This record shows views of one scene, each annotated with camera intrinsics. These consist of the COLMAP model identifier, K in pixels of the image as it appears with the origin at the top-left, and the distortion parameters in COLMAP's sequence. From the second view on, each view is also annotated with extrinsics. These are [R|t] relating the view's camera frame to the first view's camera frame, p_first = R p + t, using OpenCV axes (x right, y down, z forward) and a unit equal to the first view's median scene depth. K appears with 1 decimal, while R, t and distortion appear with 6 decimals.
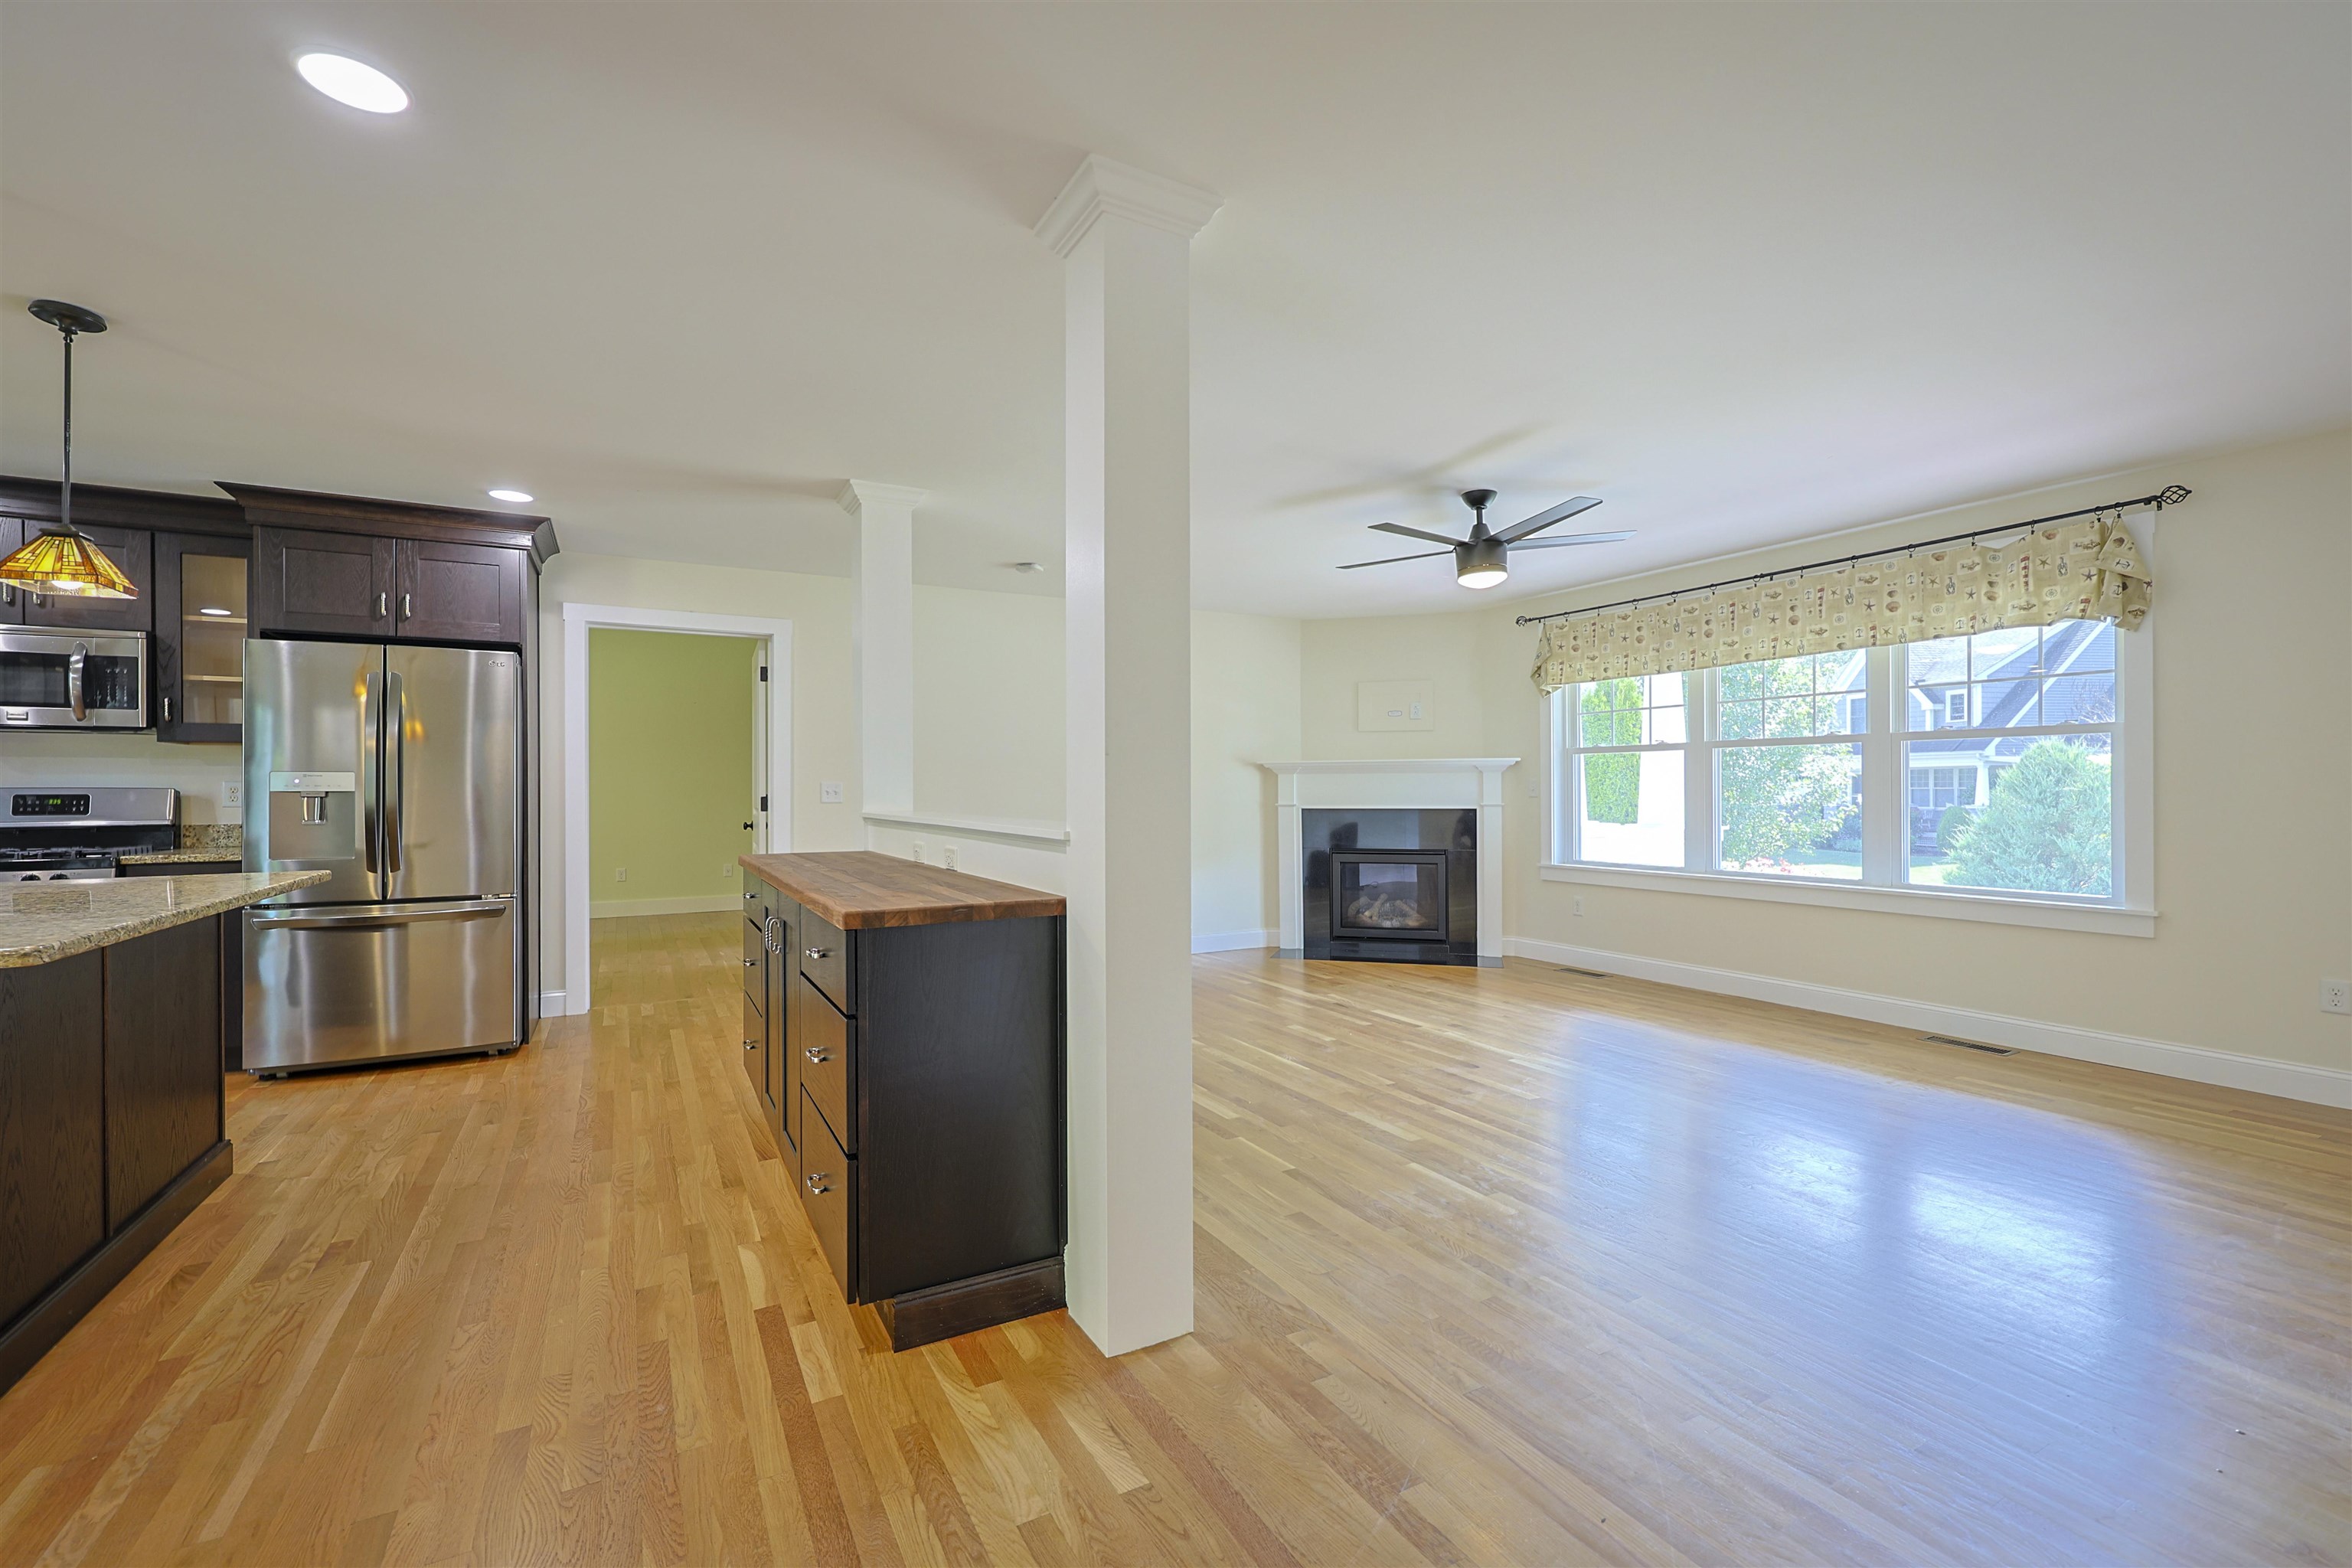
lens RADIAL K [[1008.2, 0, 1181.0], [0, 1008.2, 784.1], [0, 0, 1]] dist [0.000485, 0.000312]
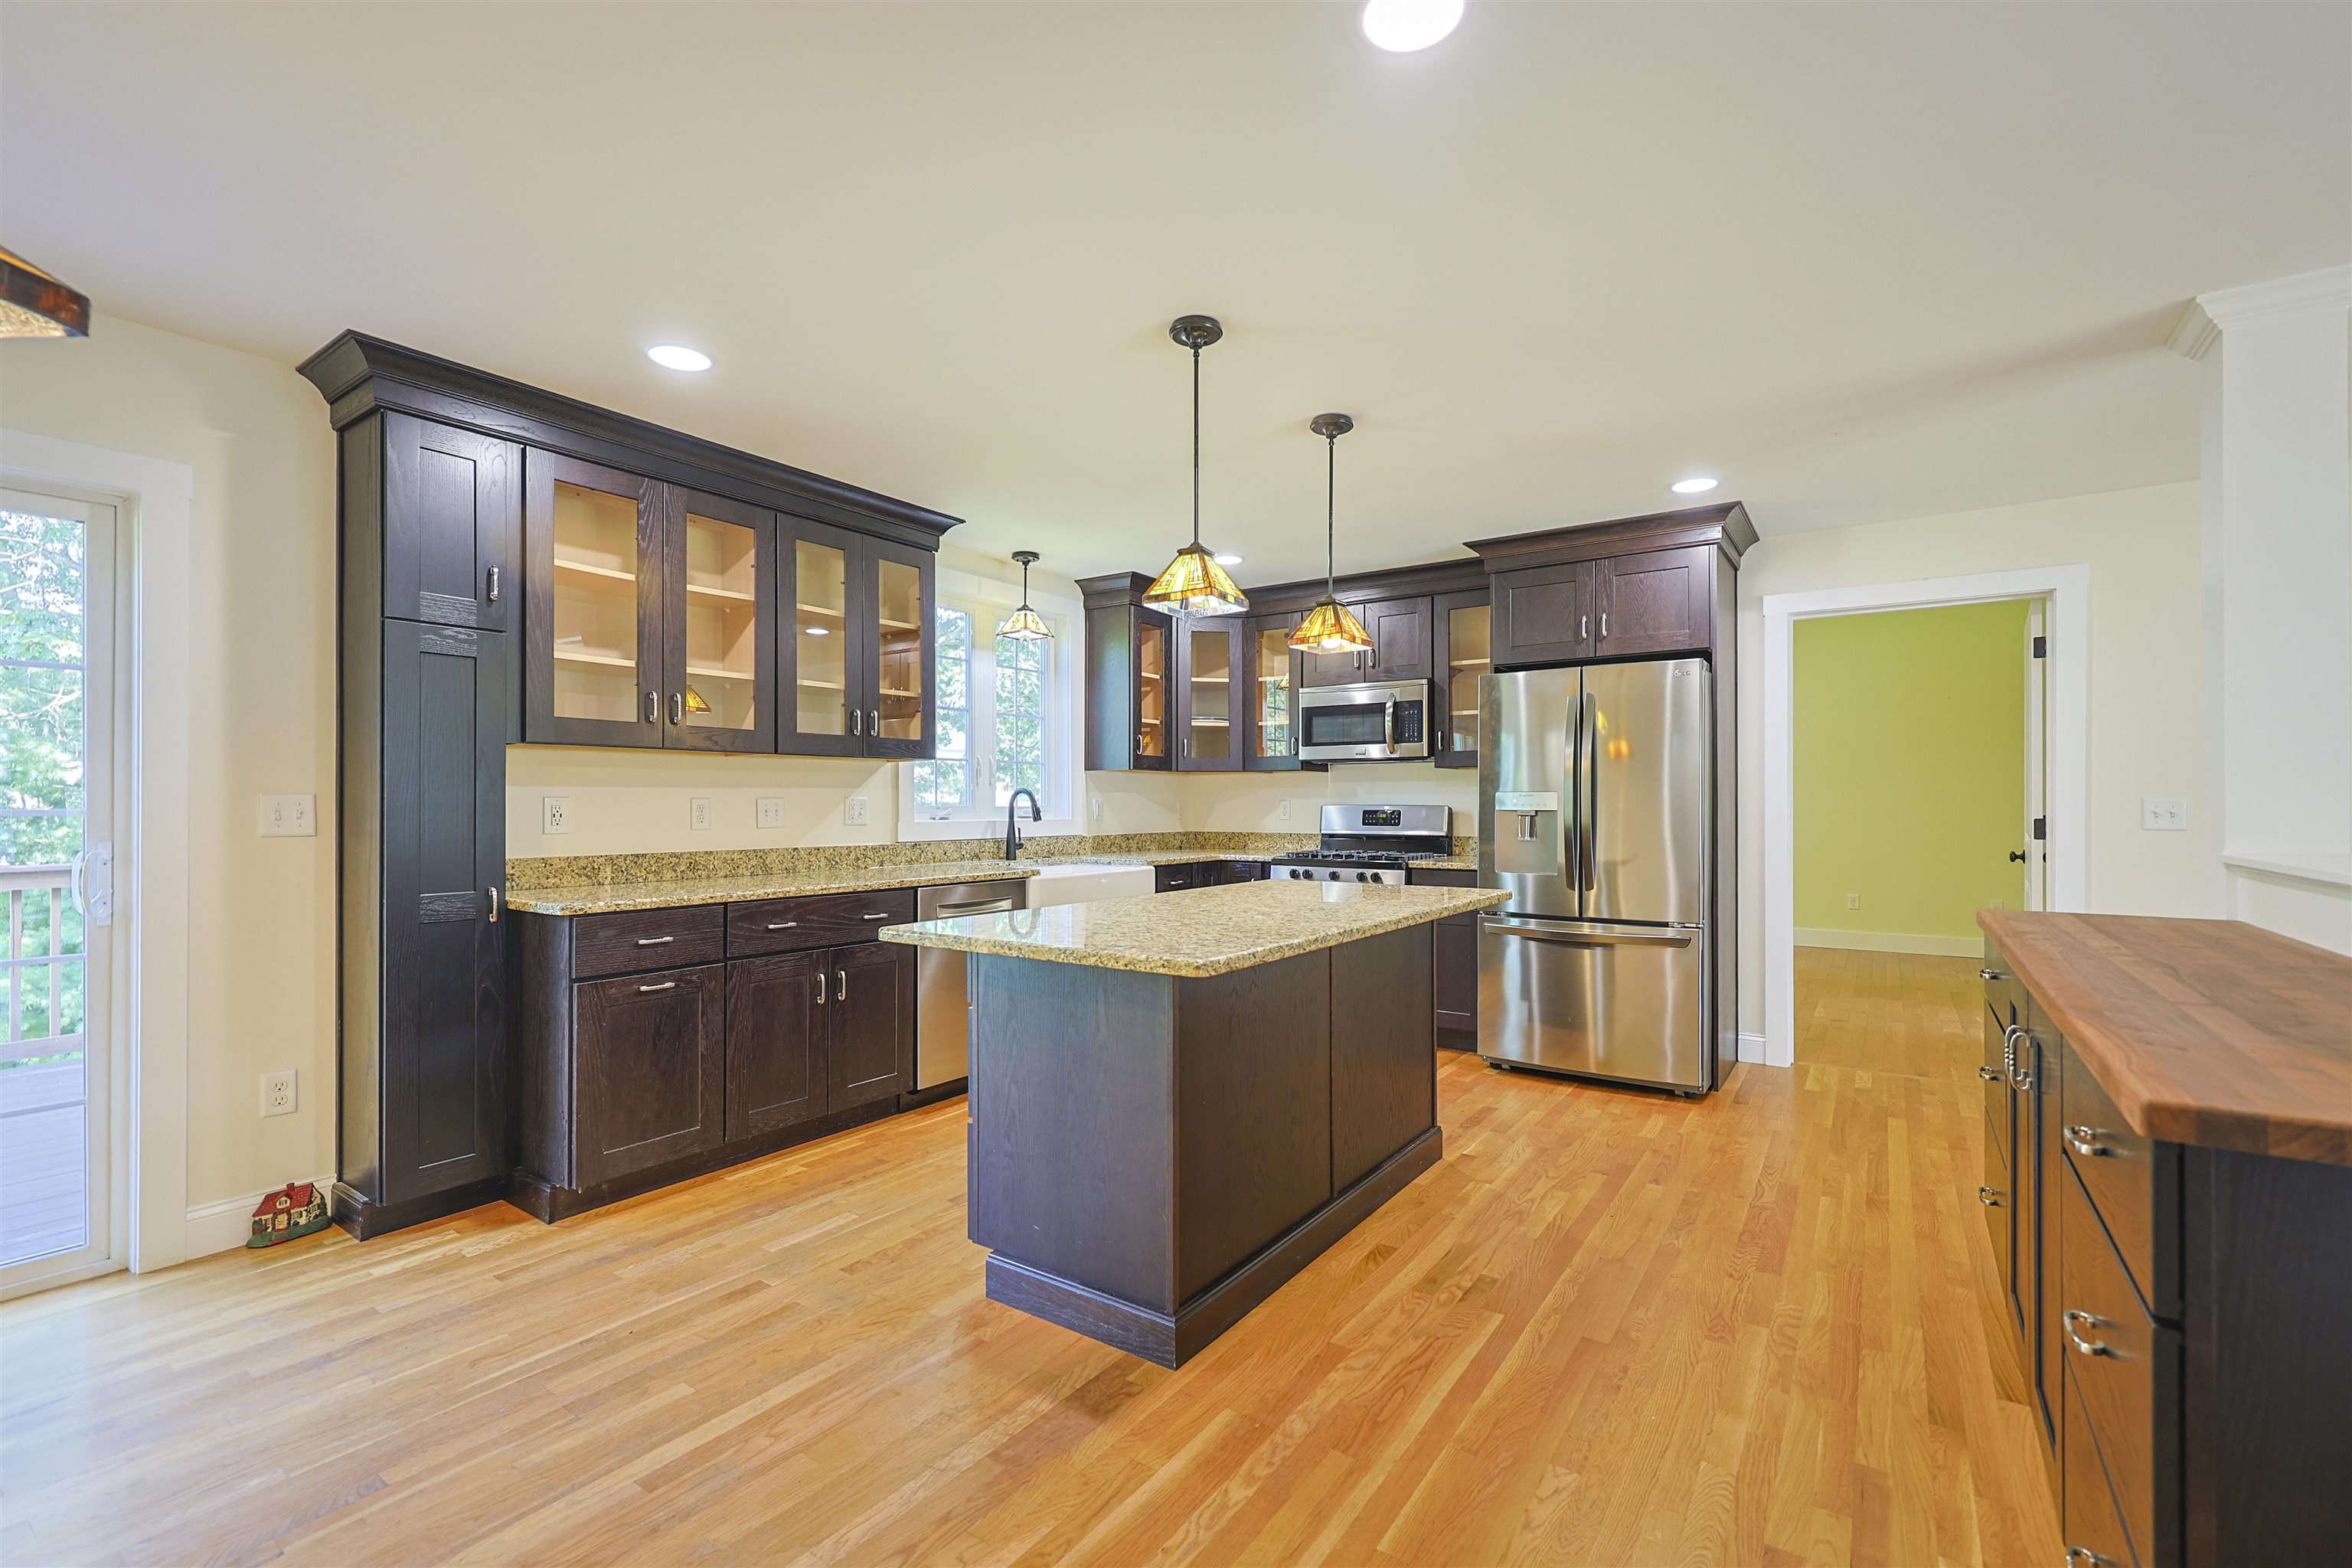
lens RADIAL K [[1008.2, 0, 1185.2], [0, 1008.2, 803.8], [0, 0, 1]] dist [0.000485, 0.000312]
pose [[0.442669, 0.003817, -0.896677, -0.053376], [0.004322, 0.999970, 0.006390, -0.007764], [0.896675, -0.006704, 0.442639, 0.187063]]
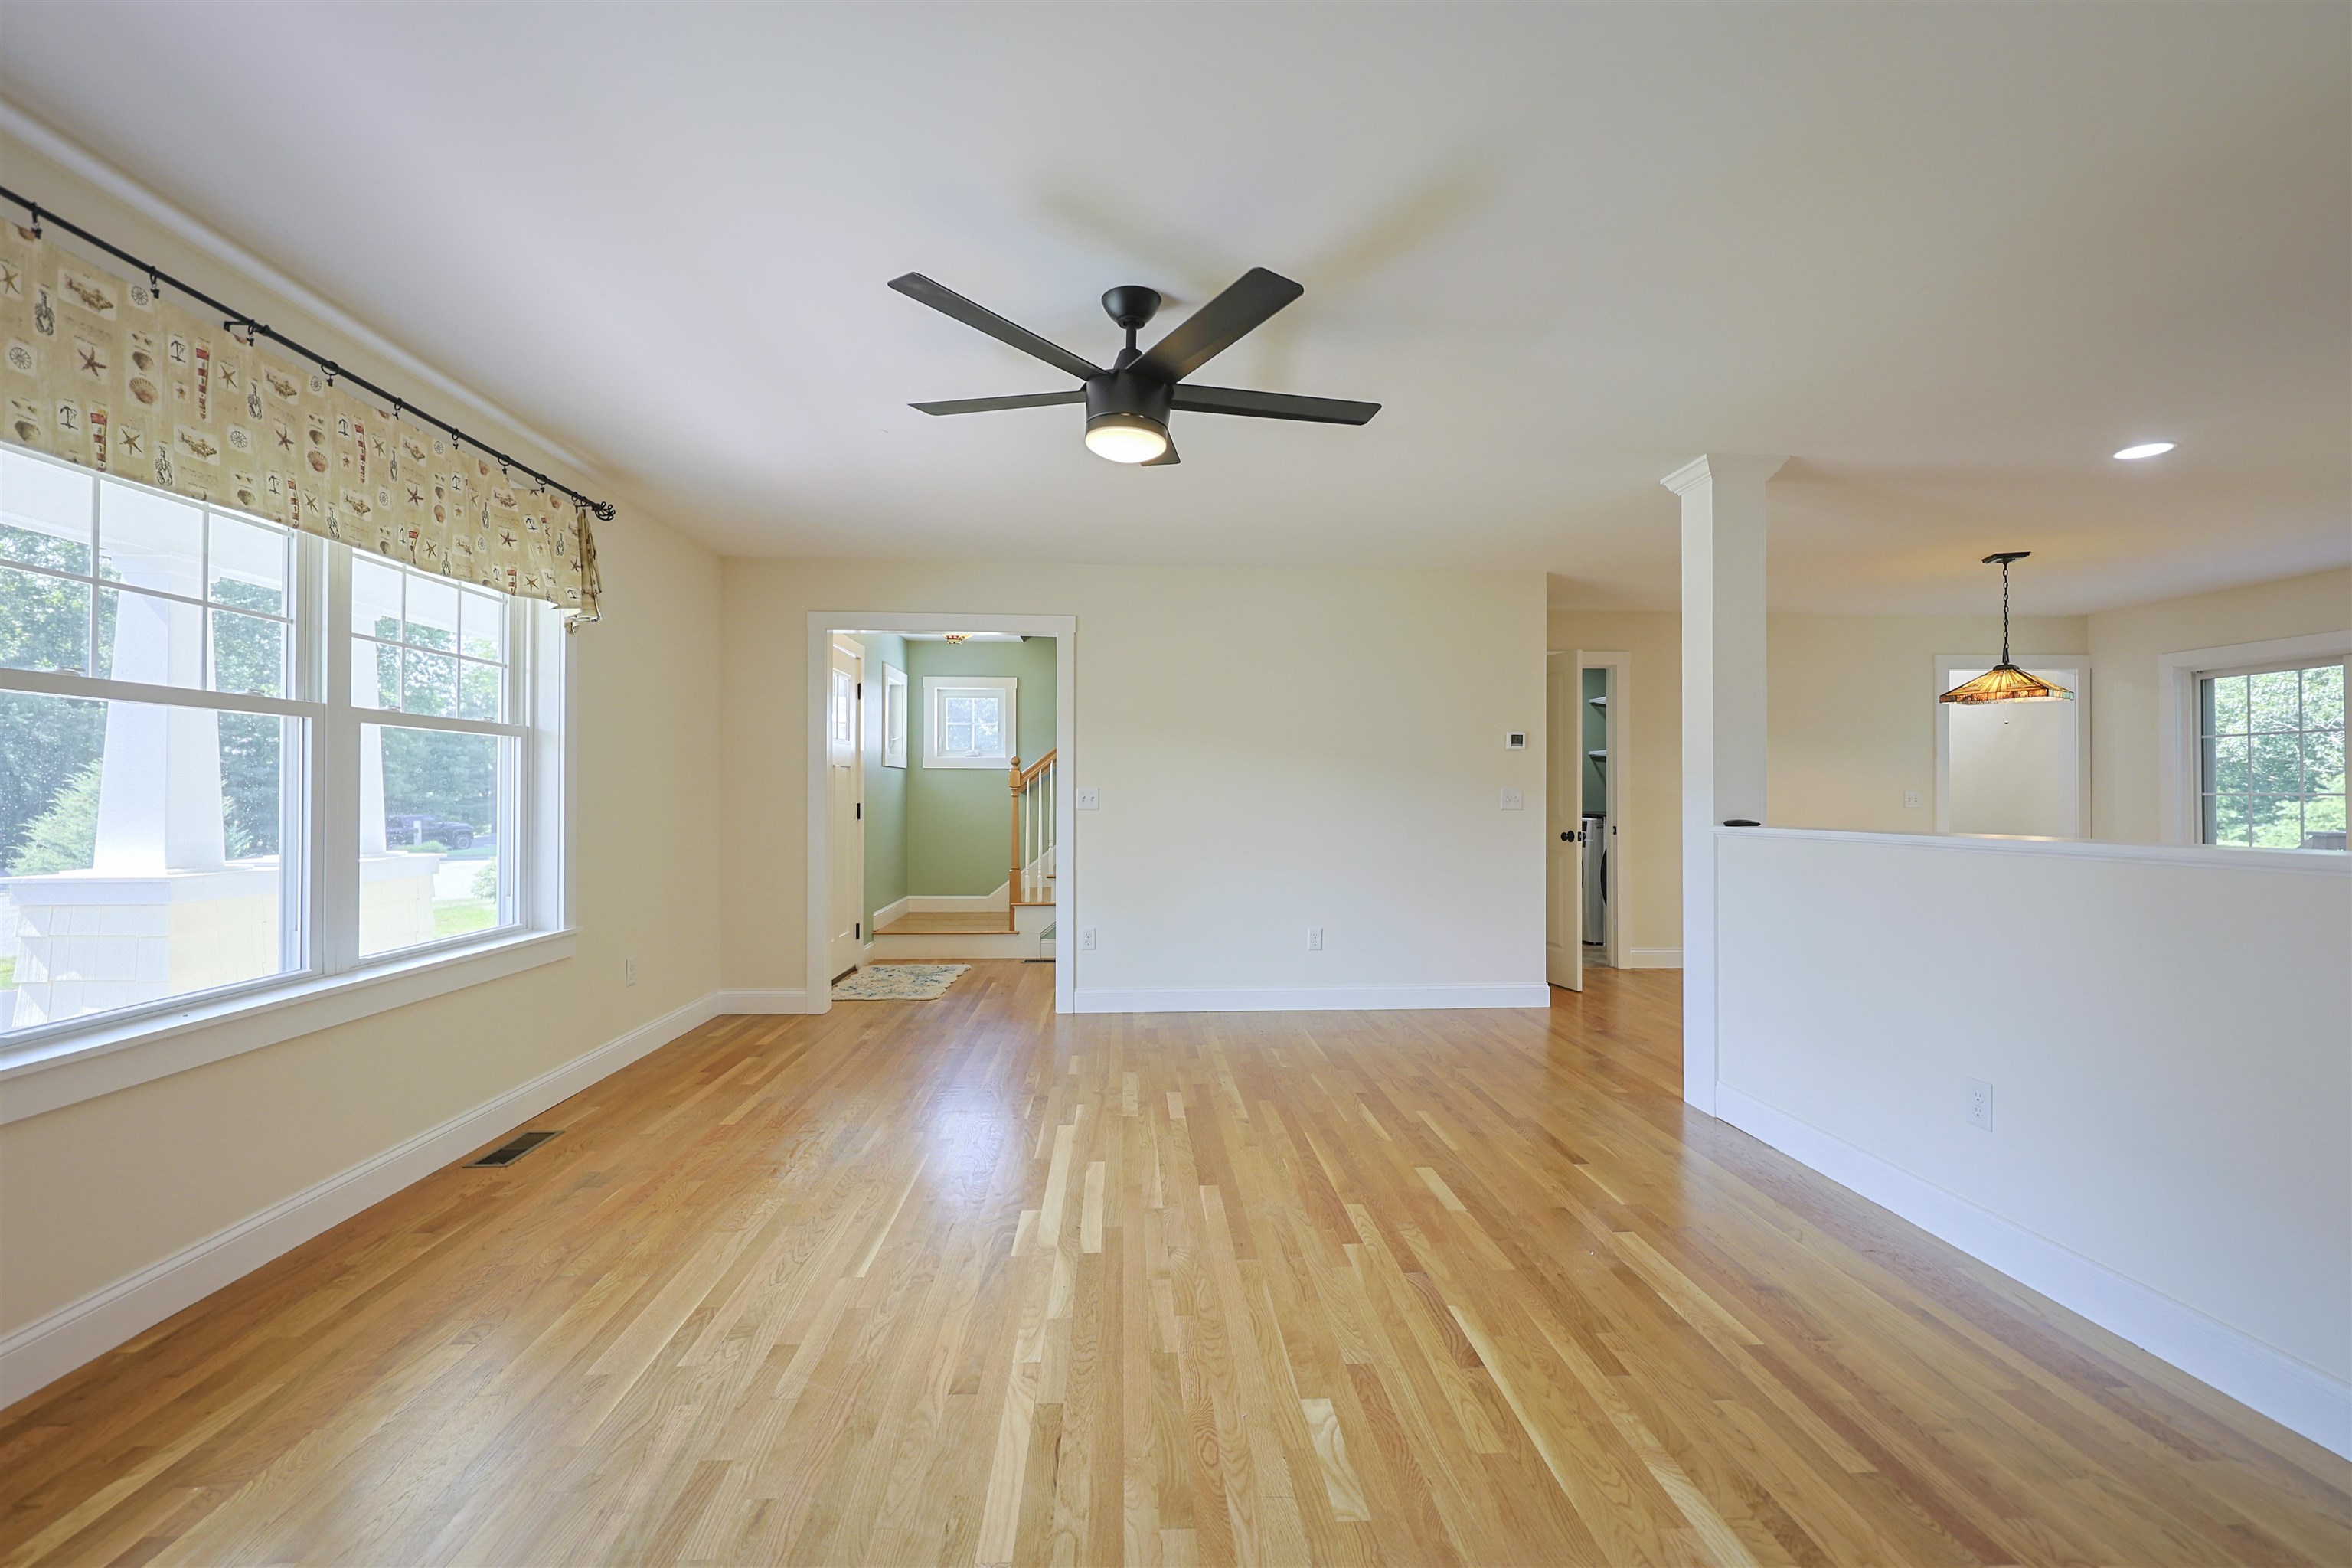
lens RADIAL K [[1008.2, 0, 1188.1], [0, 1008.2, 785.7], [0, 0, 1]] dist [0.000485, 0.000312]
pose [[-0.902380, 0.006192, 0.430897, 0.015994], [0.000125, 0.999900, -0.014107, 0.003041], [-0.430941, -0.012676, -0.902291, 1.519128]]
